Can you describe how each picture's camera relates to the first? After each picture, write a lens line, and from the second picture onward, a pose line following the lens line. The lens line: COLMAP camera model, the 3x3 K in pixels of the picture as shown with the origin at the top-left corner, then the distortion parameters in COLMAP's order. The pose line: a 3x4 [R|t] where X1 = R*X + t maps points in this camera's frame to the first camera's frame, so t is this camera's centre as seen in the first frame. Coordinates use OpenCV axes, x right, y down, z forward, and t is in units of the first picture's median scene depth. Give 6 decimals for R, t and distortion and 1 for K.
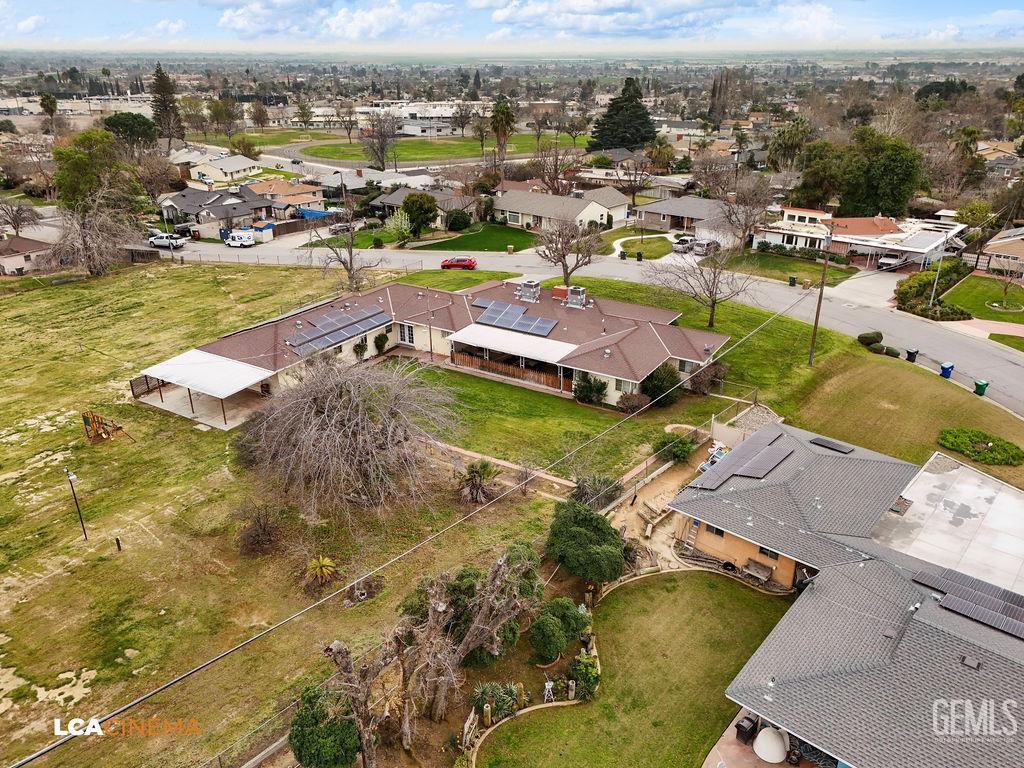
lens RADIAL K [[747.1, 0, 513.7], [0, 747.1, 387.9], [0, 0, 1]] dist [0.087799, -0.088388]
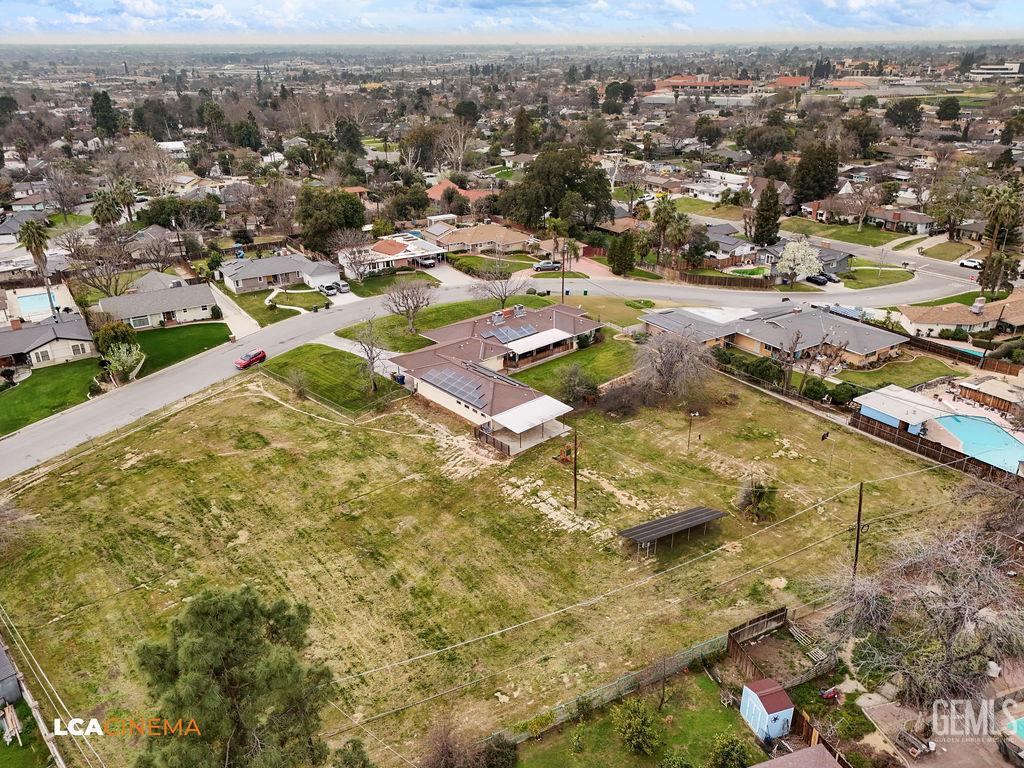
lens RADIAL K [[747.1, 0, 513.7], [0, 747.1, 387.9], [0, 0, 1]] dist [0.087799, -0.088388]
pose [[0.289325, -0.400039, 0.869632, -1.188801], [0.396755, 0.876892, 0.271379, -0.344654], [-0.871135, 0.266514, 0.412424, 0.244563]]
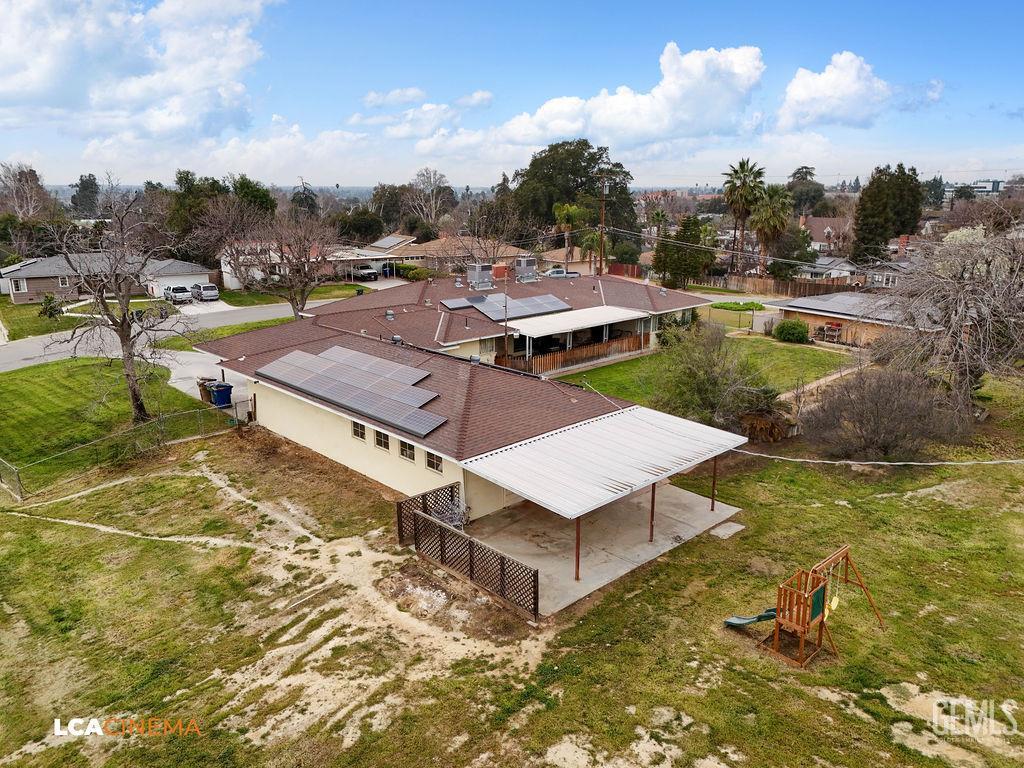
lens RADIAL K [[747.1, 0, 513.7], [0, 747.1, 387.9], [0, 0, 1]] dist [0.087799, -0.088388]
pose [[0.260856, -0.252454, 0.931784, -0.550082], [0.395064, 0.908595, 0.135572, -0.091903], [-0.880840, 0.332749, 0.336748, 0.594920]]
